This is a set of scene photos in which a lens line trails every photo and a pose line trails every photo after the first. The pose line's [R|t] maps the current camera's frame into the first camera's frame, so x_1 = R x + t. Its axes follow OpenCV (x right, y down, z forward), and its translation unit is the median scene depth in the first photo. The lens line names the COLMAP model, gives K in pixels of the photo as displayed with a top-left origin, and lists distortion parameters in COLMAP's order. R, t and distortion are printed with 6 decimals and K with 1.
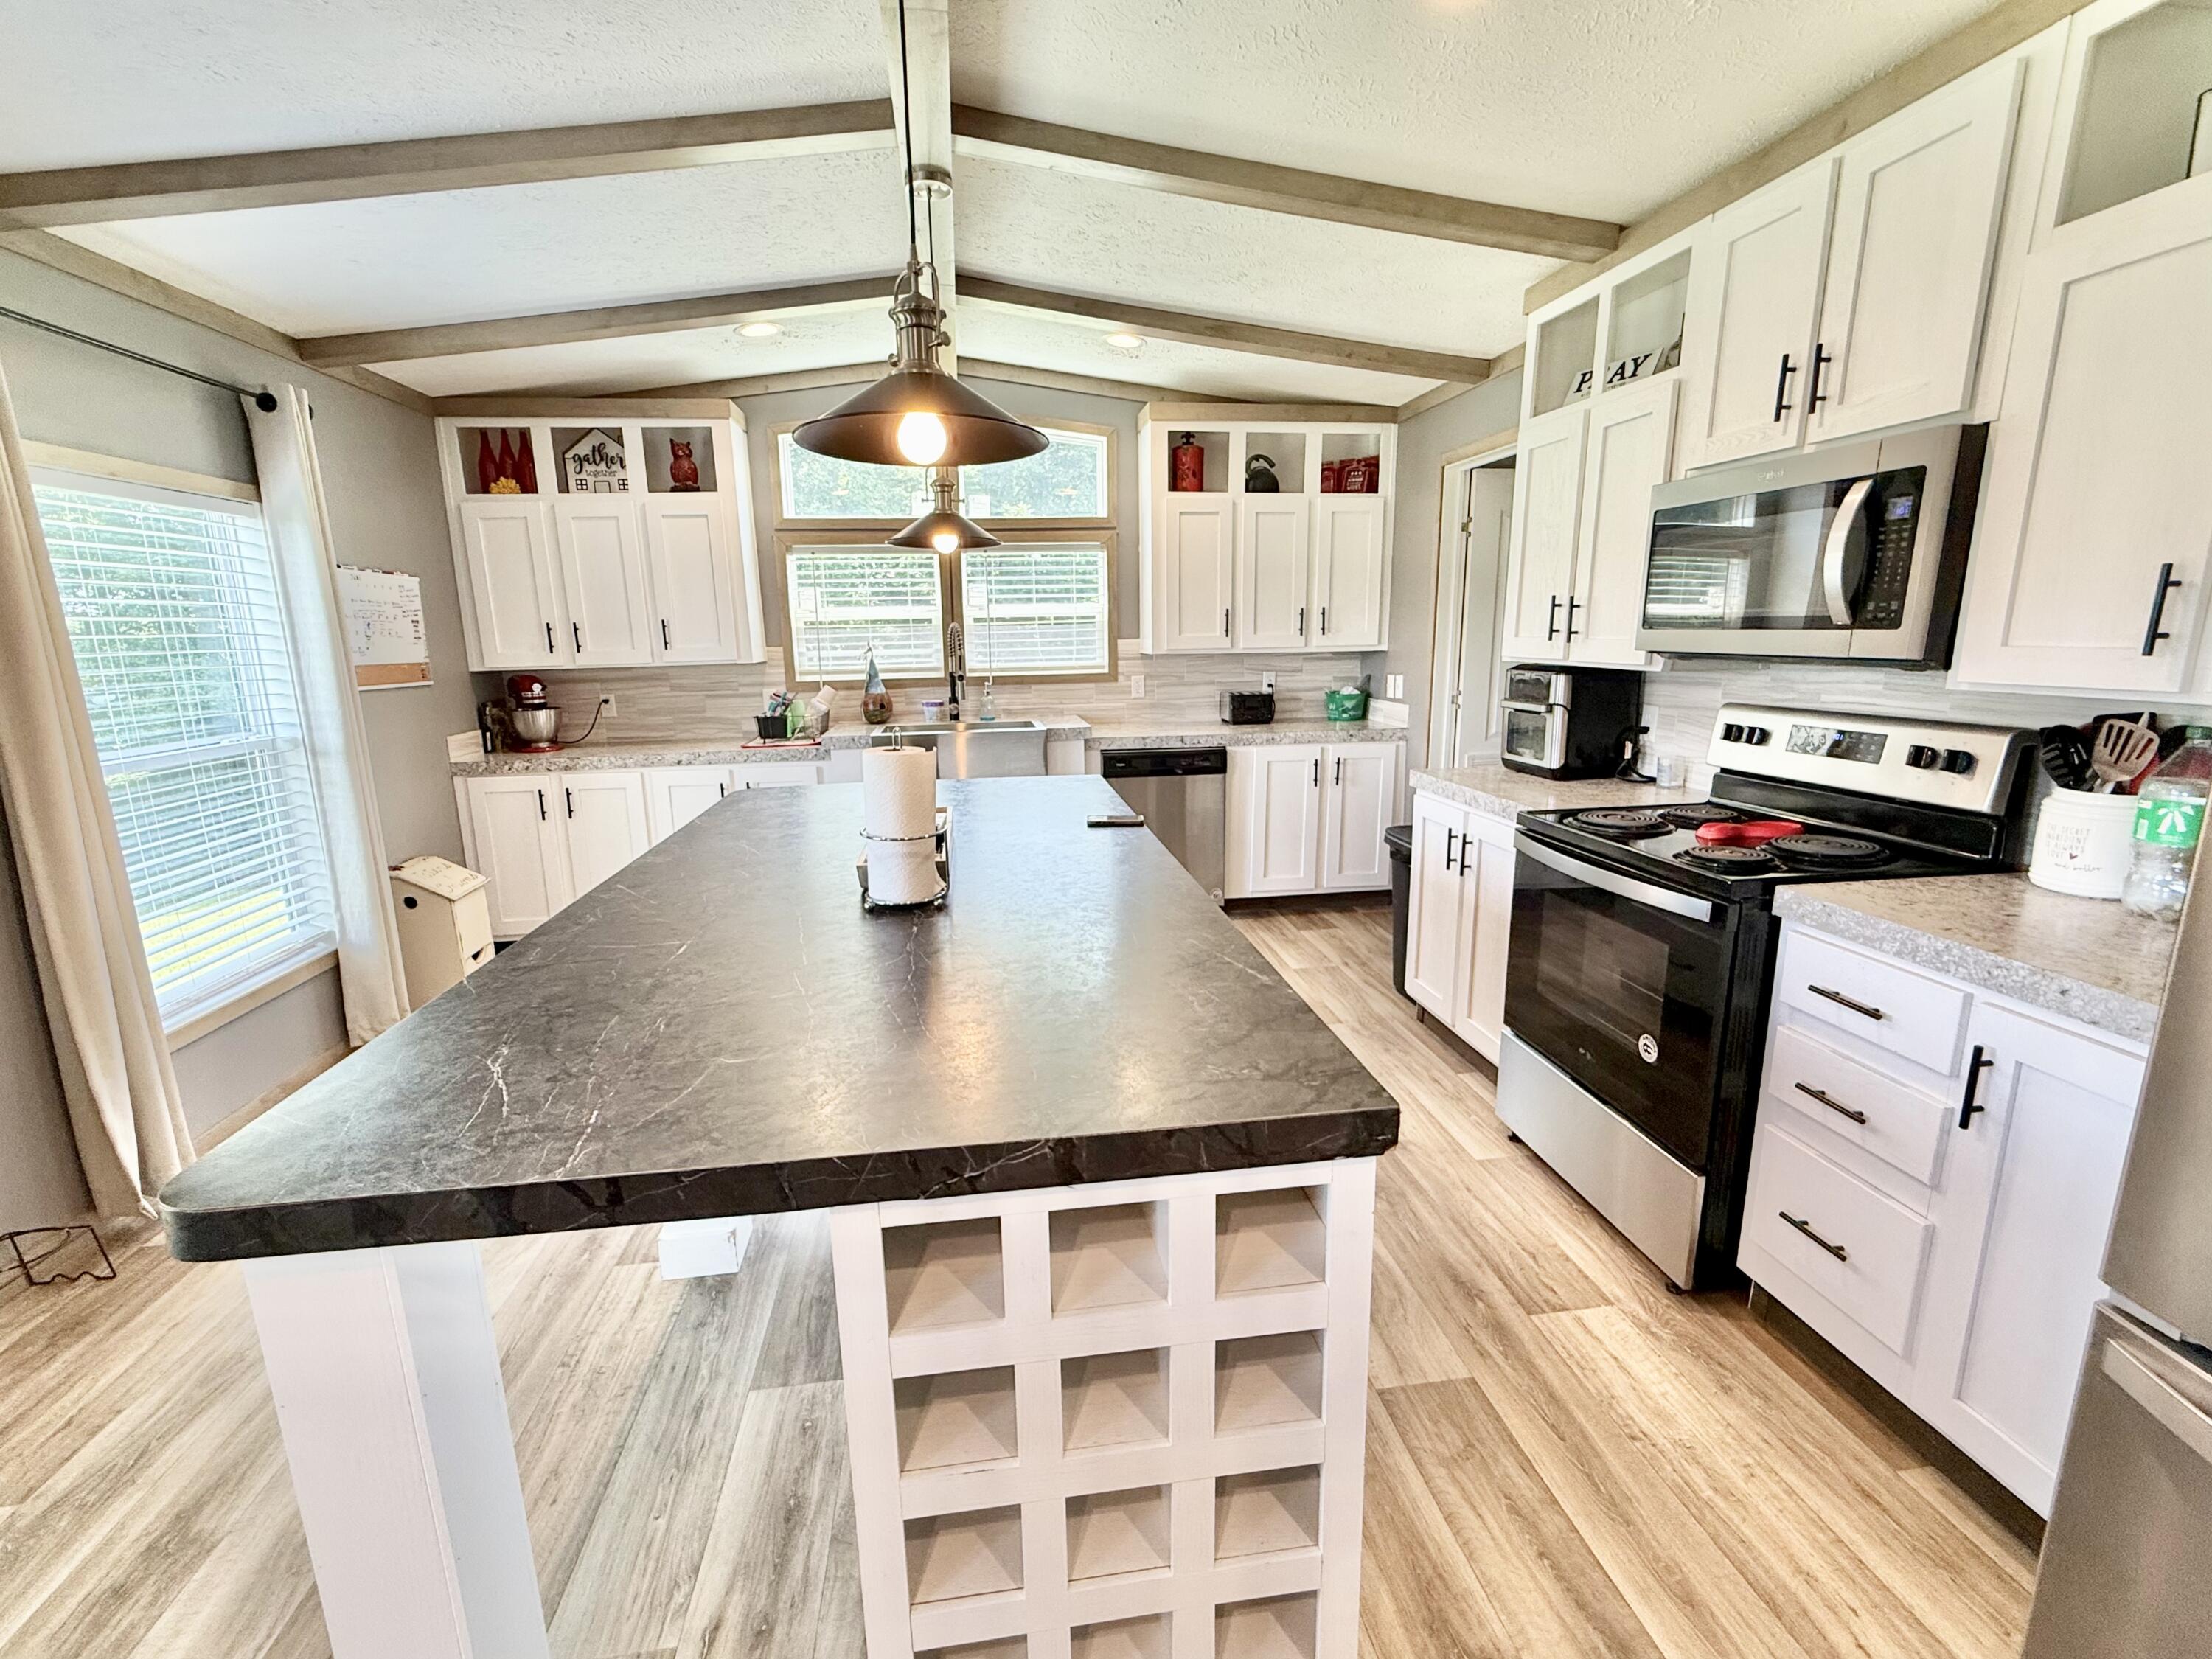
lens RADIAL K [[963.6, 0, 1098.8], [0, 963.6, 829.0], [0, 0, 1]] dist [-0.002133, 0.000059]
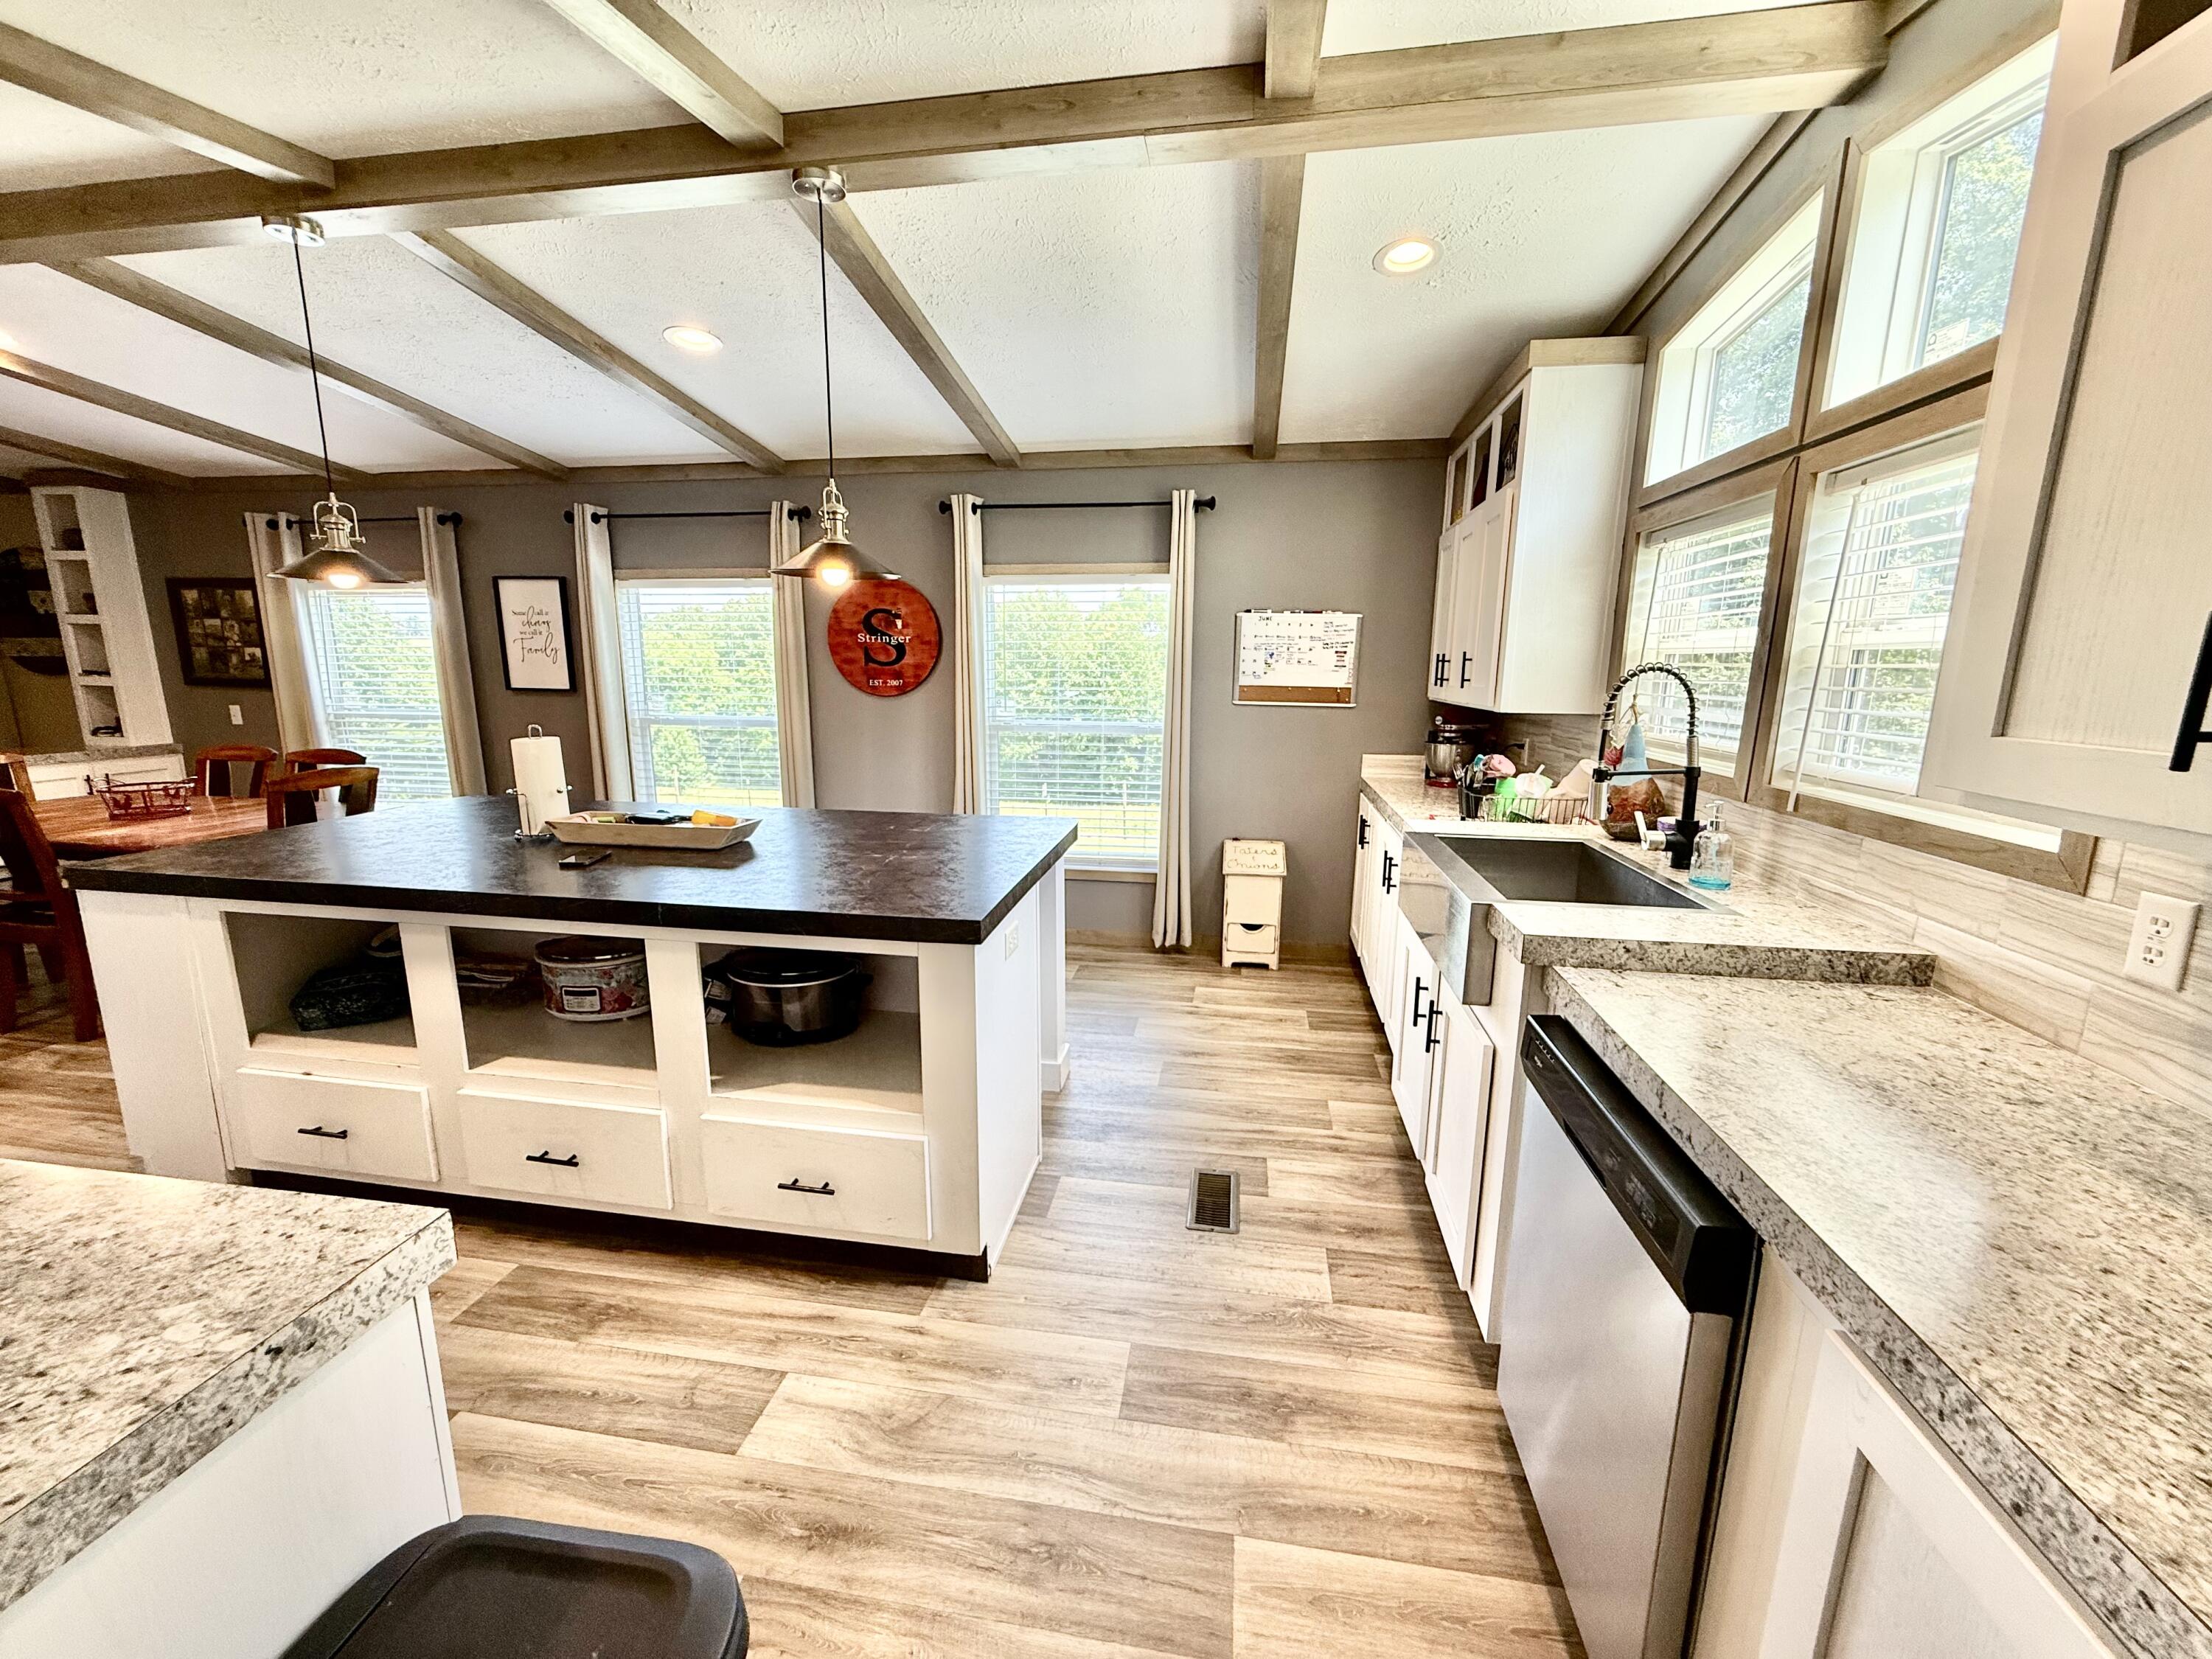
lens RADIAL K [[879.2, 0, 1096.7], [0, 879.2, 828.0], [0, 0, 1]] dist [0.000025, 0.000084]
pose [[-0.300157, 0.194883, -0.933770, 0.361016], [-0.197554, 0.944984, 0.260726, -0.202611], [0.933209, 0.262728, -0.245144, 0.902379]]
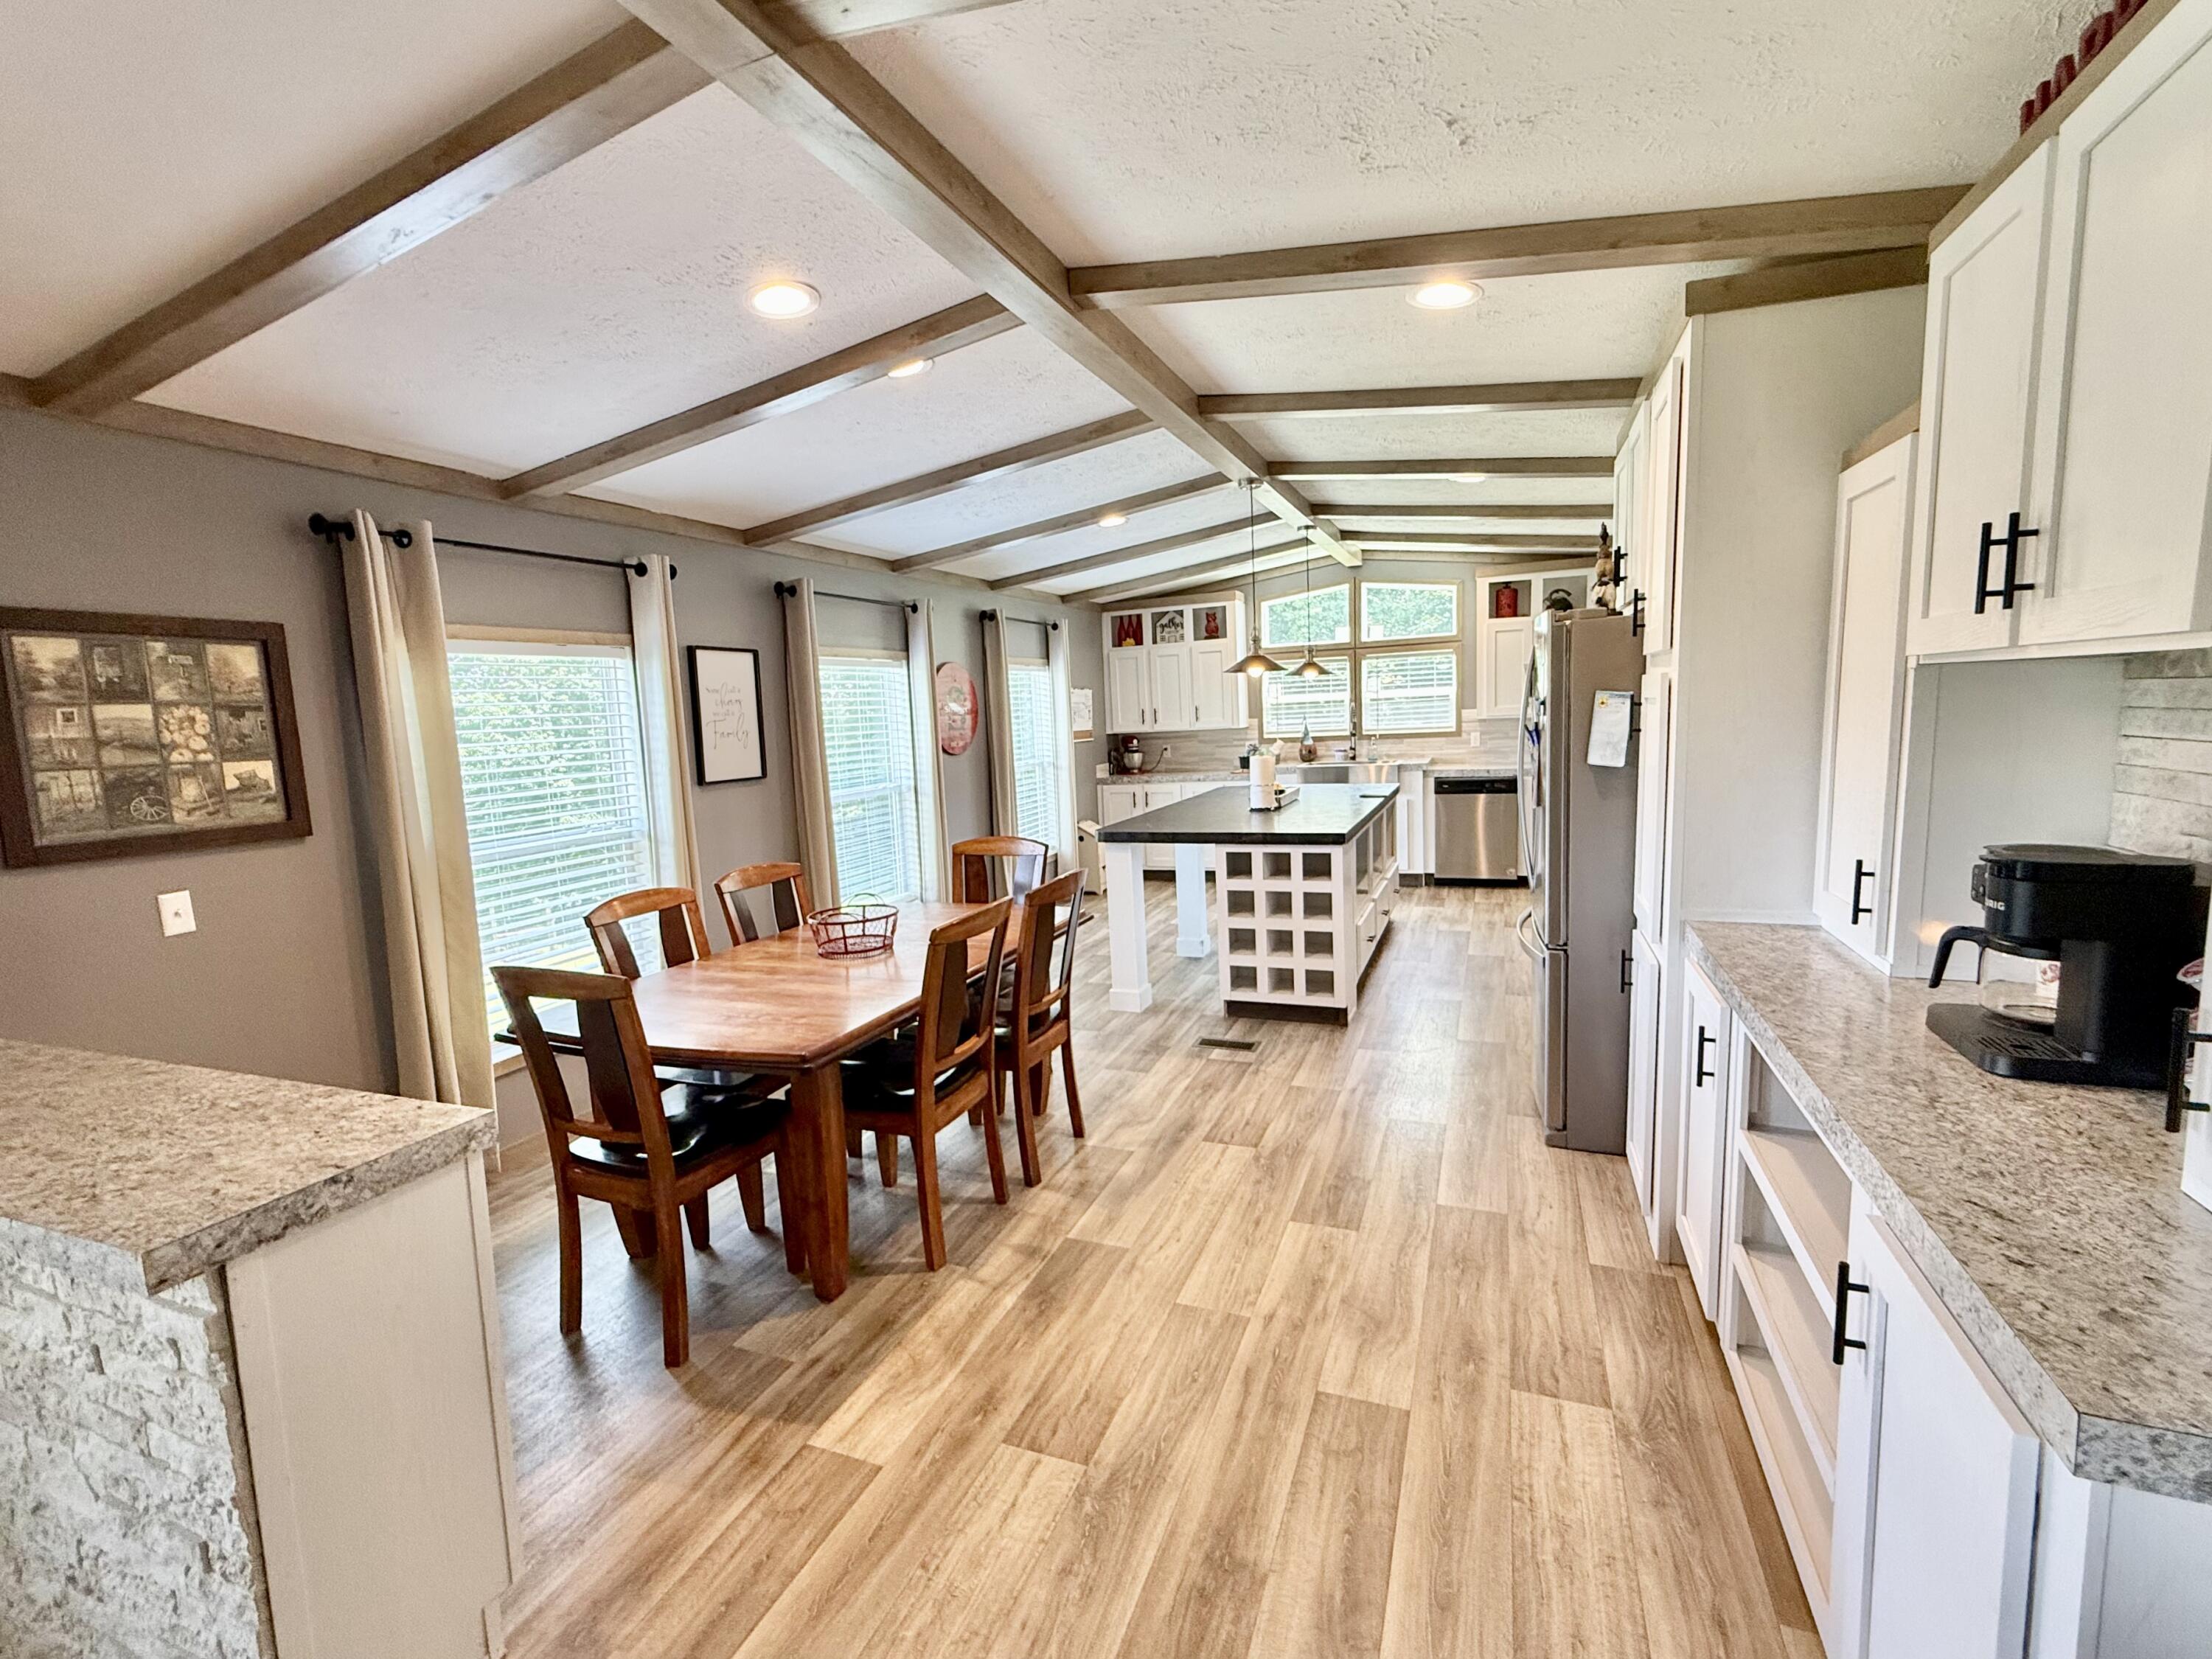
lens RADIAL K [[980.7, 0, 1094.3], [0, 980.7, 831.8], [0, 0, 1]] dist [-0.000134, 0.000326]
pose [[0.864206, 0.039450, -0.501589, 0.346917], [-0.070811, 0.996535, -0.043627, 0.126468], [0.498130, 0.073220, 0.864006, -0.739849]]
